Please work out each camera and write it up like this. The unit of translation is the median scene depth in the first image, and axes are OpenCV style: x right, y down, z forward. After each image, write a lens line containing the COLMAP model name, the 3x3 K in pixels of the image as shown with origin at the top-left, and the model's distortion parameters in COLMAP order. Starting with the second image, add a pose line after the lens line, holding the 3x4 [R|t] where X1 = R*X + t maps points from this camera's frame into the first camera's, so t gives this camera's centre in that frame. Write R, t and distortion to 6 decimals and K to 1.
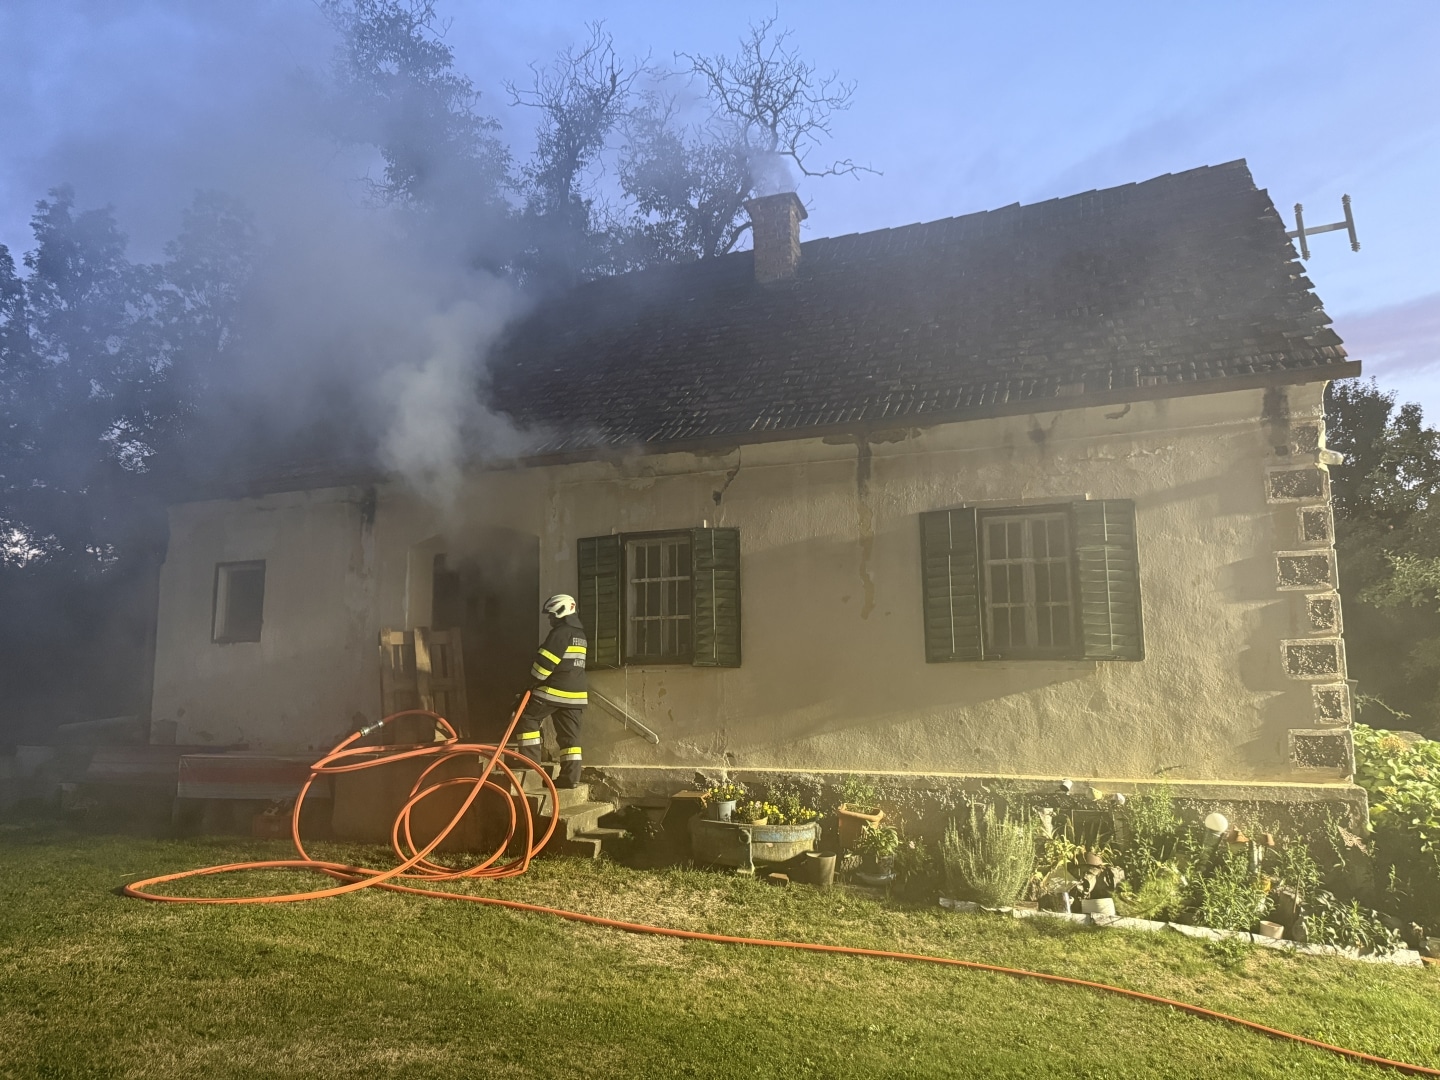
lens RADIAL K [[1009.9, 0, 718.4], [0, 1009.9, 533.6], [0, 0, 1]] dist [0.105981, -0.143350]
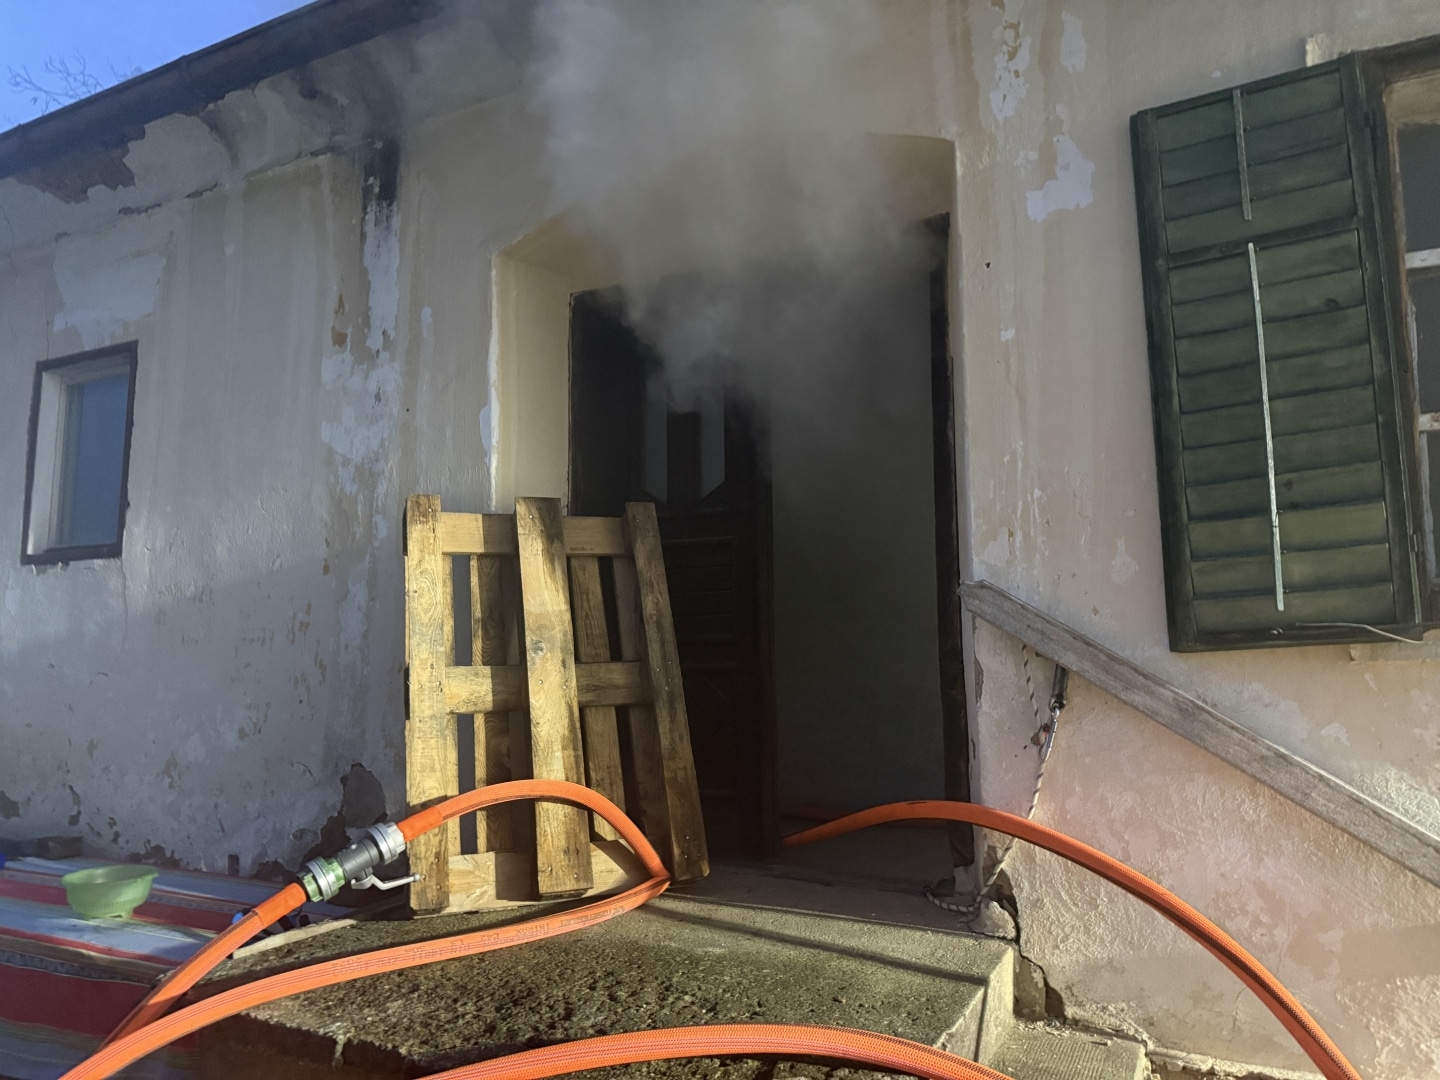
lens RADIAL K [[1009.9, 0, 718.4], [0, 1009.9, 533.6], [0, 0, 1]] dist [0.105981, -0.143350]
pose [[0.991719, -0.009838, -0.128047, -0.197356], [0.014317, 0.999316, 0.034107, 0.092173], [0.127624, -0.035658, 0.991181, 0.698629]]
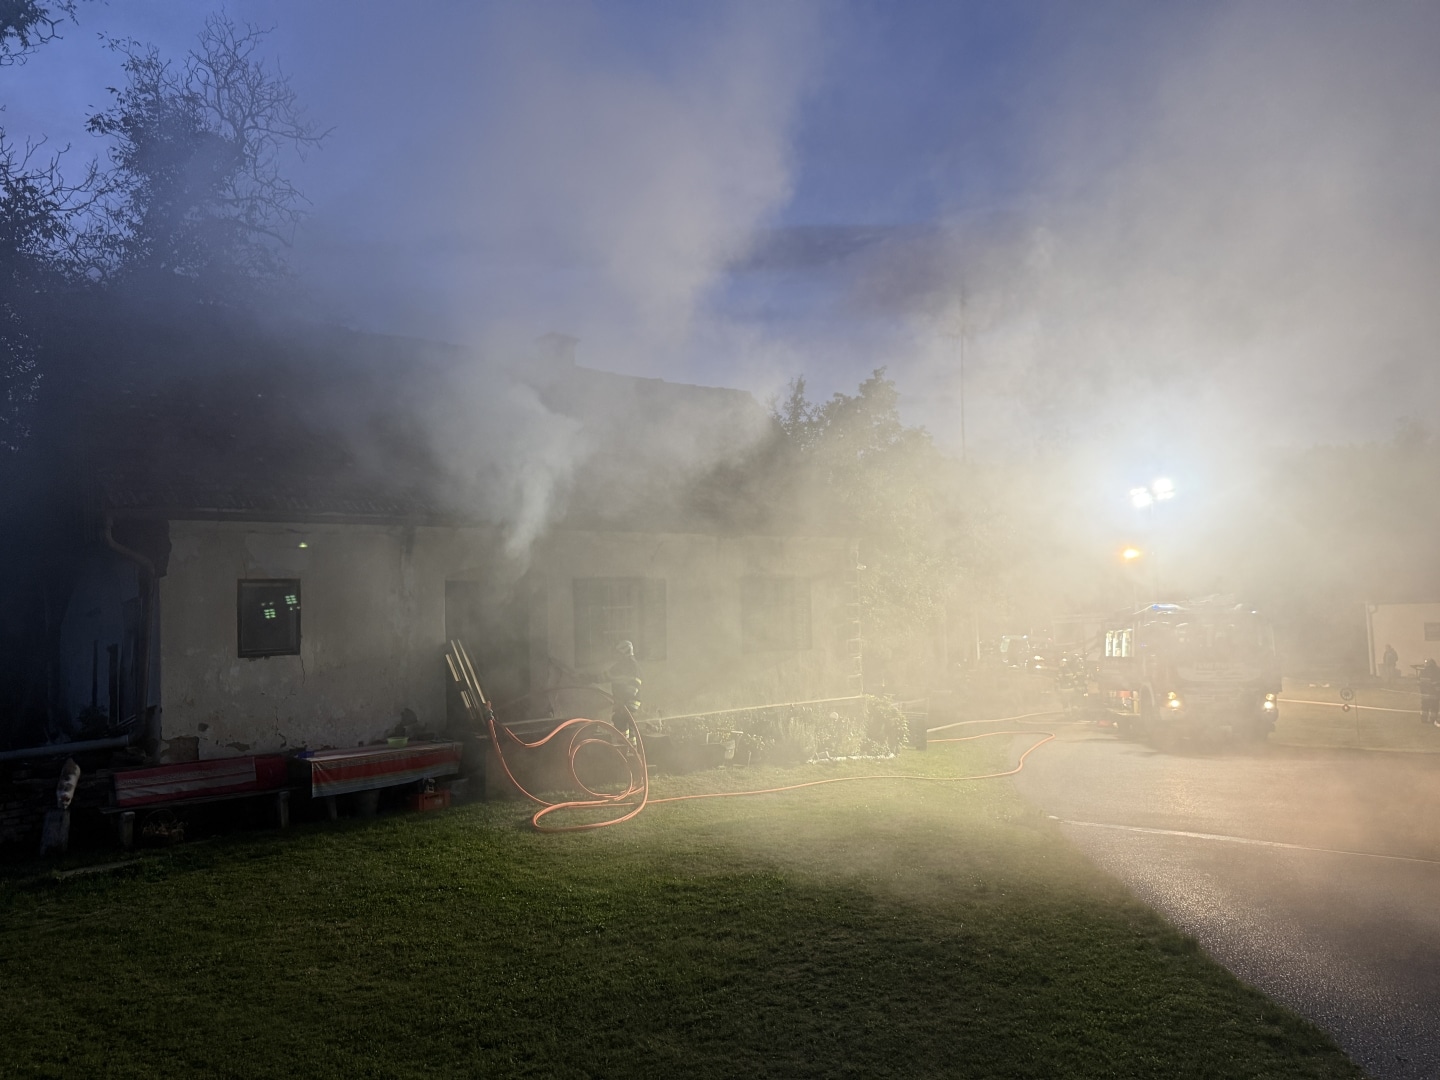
lens RADIAL K [[1009.9, 0, 718.4], [0, 1009.9, 533.6], [0, 0, 1]] dist [0.105981, -0.143350]
pose [[0.477711, 0.072523, 0.875518, -1.275764], [-0.085789, 0.995675, -0.035667, -0.023973], [-0.874318, -0.058071, 0.481867, 0.093732]]
